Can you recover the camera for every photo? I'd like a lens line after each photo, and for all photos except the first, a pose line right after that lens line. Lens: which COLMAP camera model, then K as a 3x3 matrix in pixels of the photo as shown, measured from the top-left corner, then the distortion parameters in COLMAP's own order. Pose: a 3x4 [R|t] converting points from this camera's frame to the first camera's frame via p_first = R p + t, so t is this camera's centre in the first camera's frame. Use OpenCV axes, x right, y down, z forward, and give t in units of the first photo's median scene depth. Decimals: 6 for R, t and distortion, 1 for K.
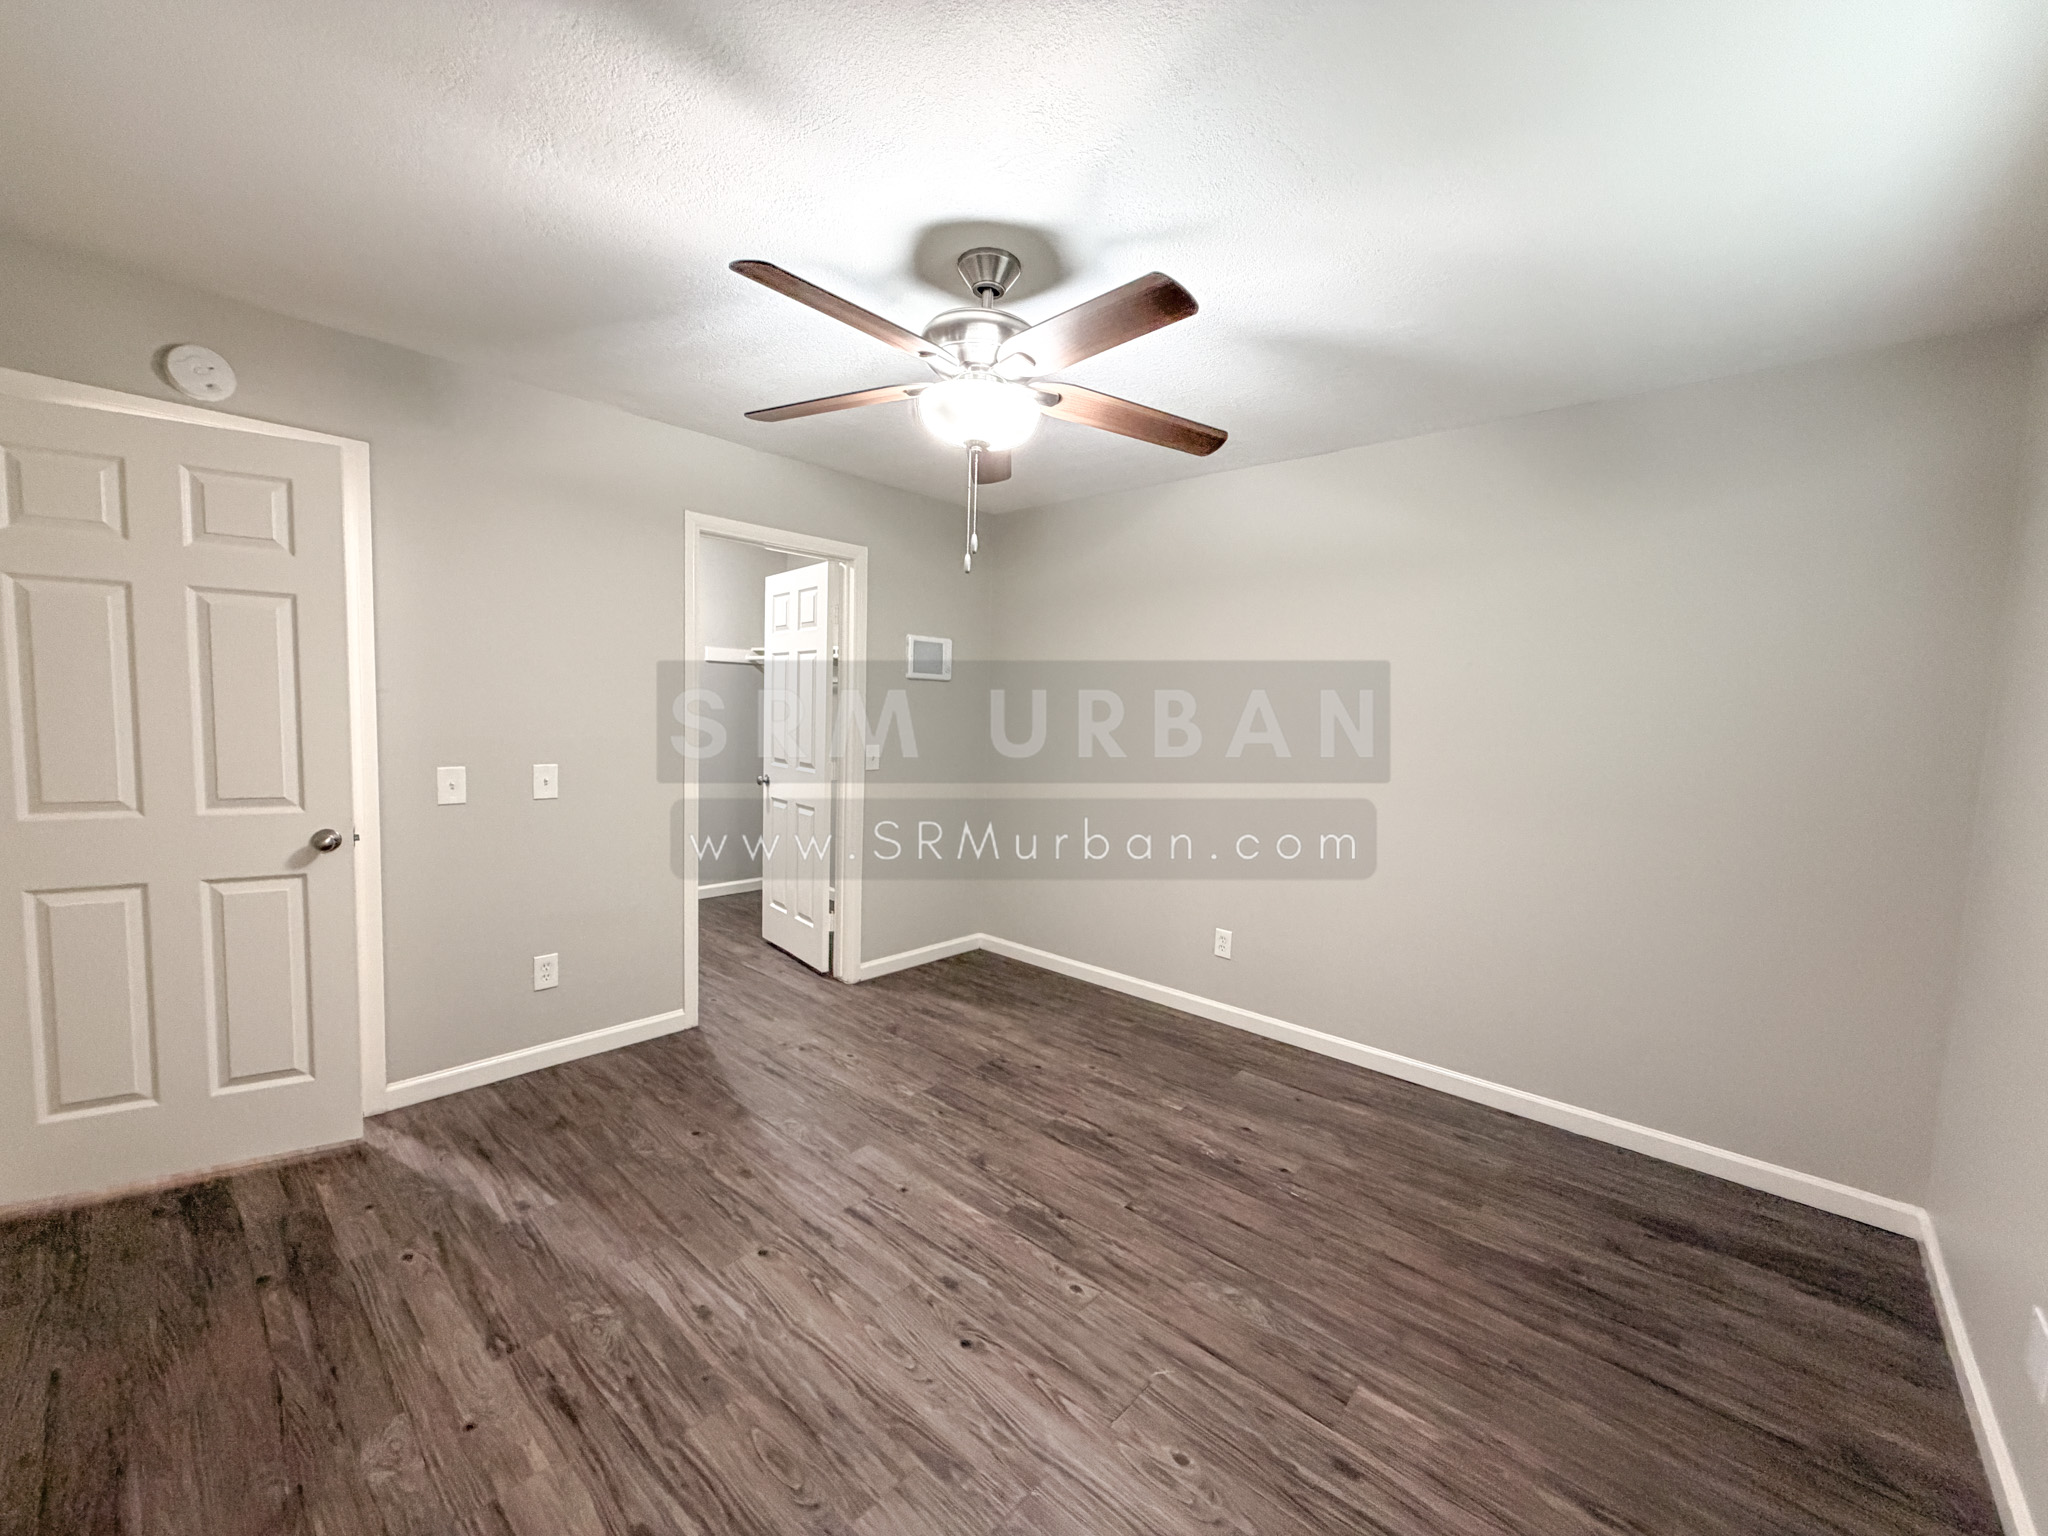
lens RADIAL K [[815.3, 0, 1015.4], [0, 815.3, 769.7], [0, 0, 1]] dist [0.001462, -0.000248]
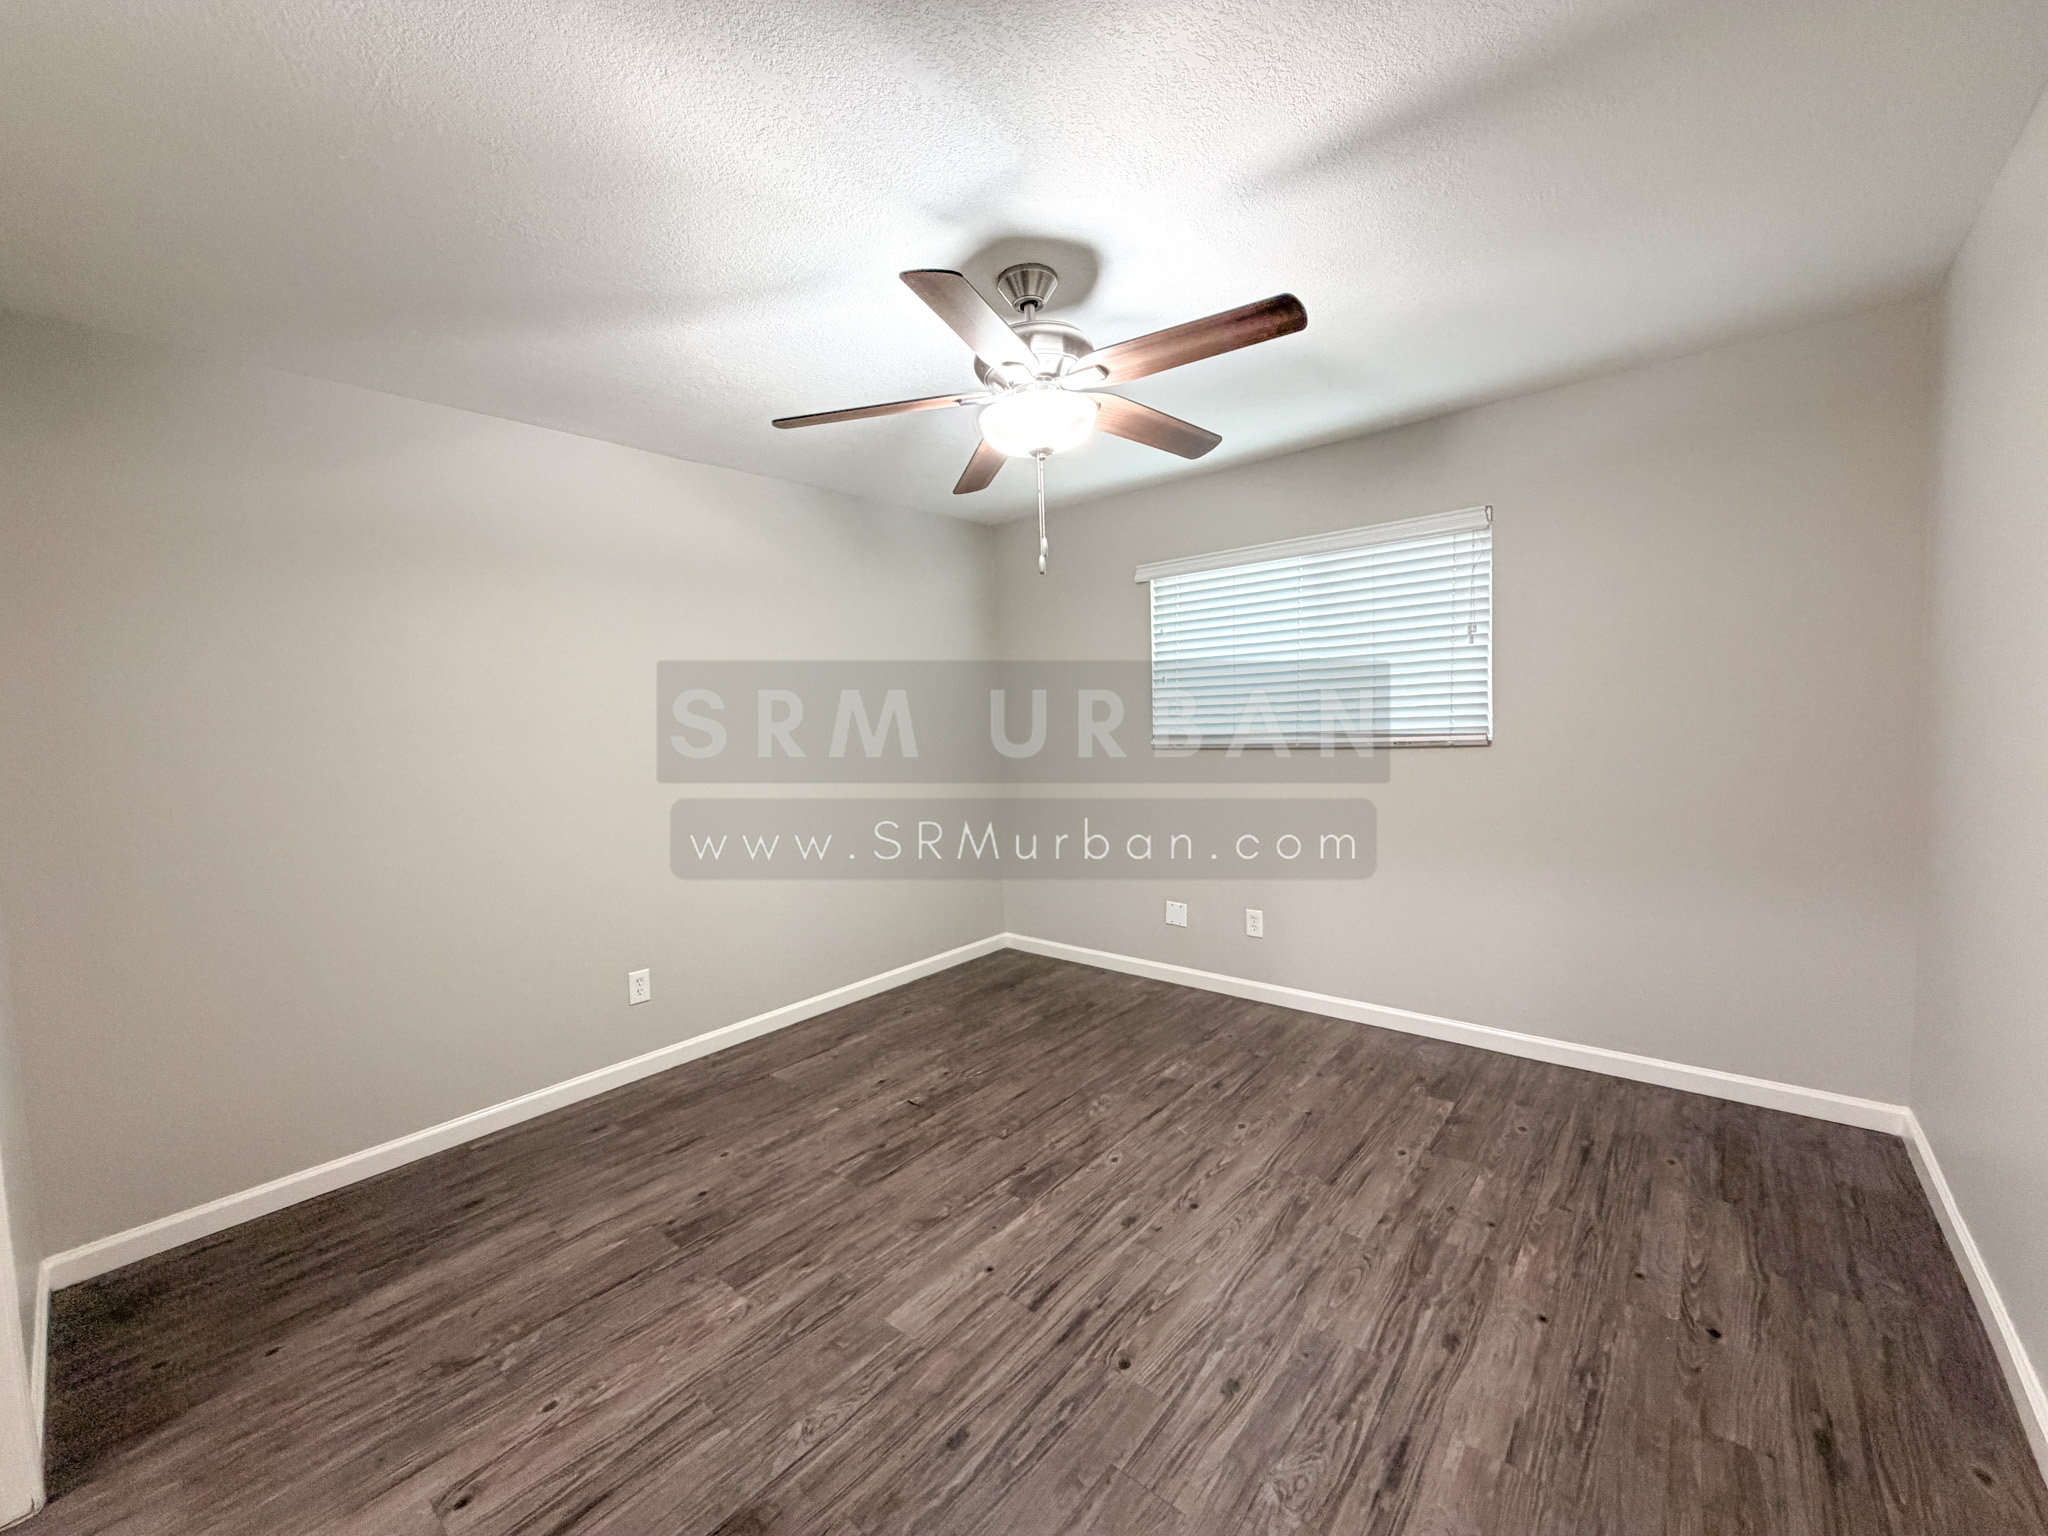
lens RADIAL K [[815.3, 0, 1015.4], [0, 815.3, 769.7], [0, 0, 1]] dist [0.001462, -0.000248]
pose [[-0.025180, -0.096080, 0.995055, -1.117226], [0.112637, 0.988760, 0.098322, -0.105550], [-0.993317, 0.114556, -0.014075, 1.092740]]
